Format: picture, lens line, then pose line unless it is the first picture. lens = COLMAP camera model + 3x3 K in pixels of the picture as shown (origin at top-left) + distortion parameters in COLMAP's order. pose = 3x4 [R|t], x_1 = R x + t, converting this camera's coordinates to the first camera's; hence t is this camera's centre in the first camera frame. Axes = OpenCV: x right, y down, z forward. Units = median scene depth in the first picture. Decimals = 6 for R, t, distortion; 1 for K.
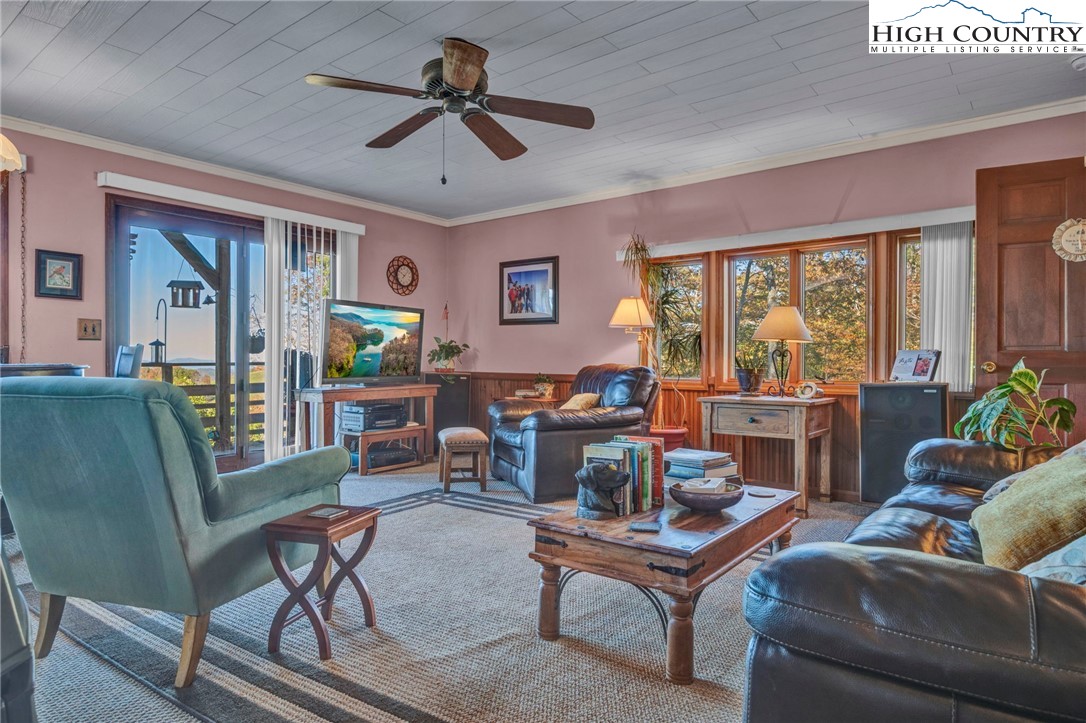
lens RADIAL K [[638.4, 0, 547.1], [0, 638.4, 362.0], [0, 0, 1]] dist [0.013927, -0.002446]
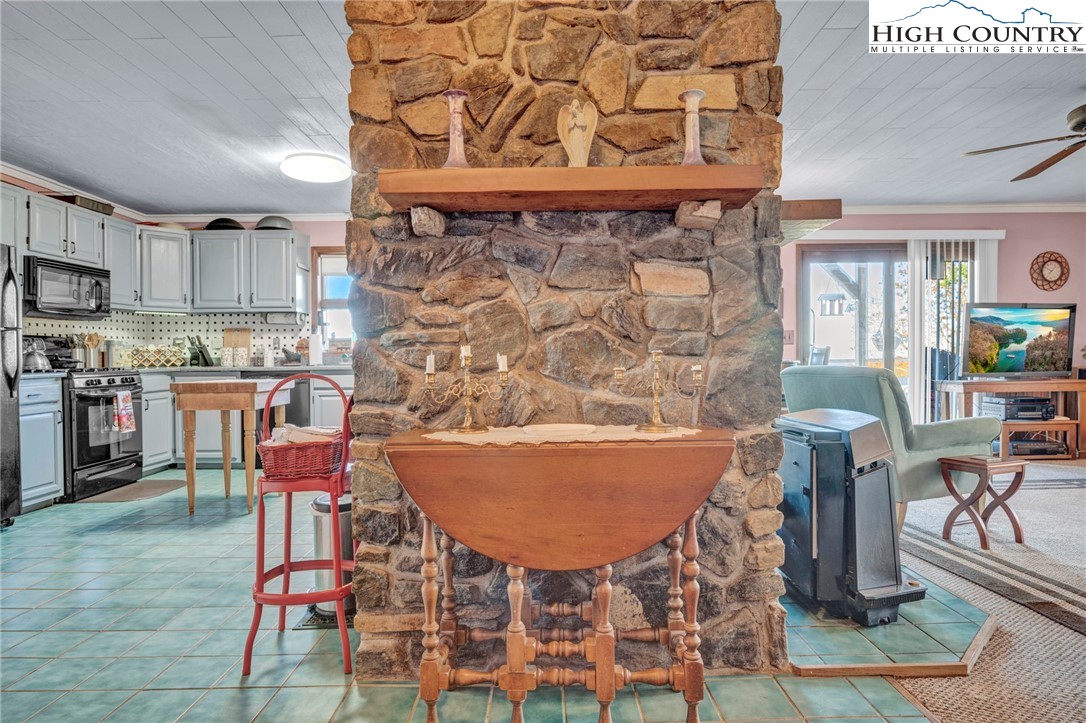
lens RADIAL K [[638.4, 0, 547.1], [0, 638.4, 362.0], [0, 0, 1]] dist [0.013927, -0.002446]
pose [[0.631224, -0.001948, -0.775598, 0.074915], [0.004894, 0.999987, 0.001472, 0.001527], [0.775585, -0.004725, 0.631225, -0.314354]]
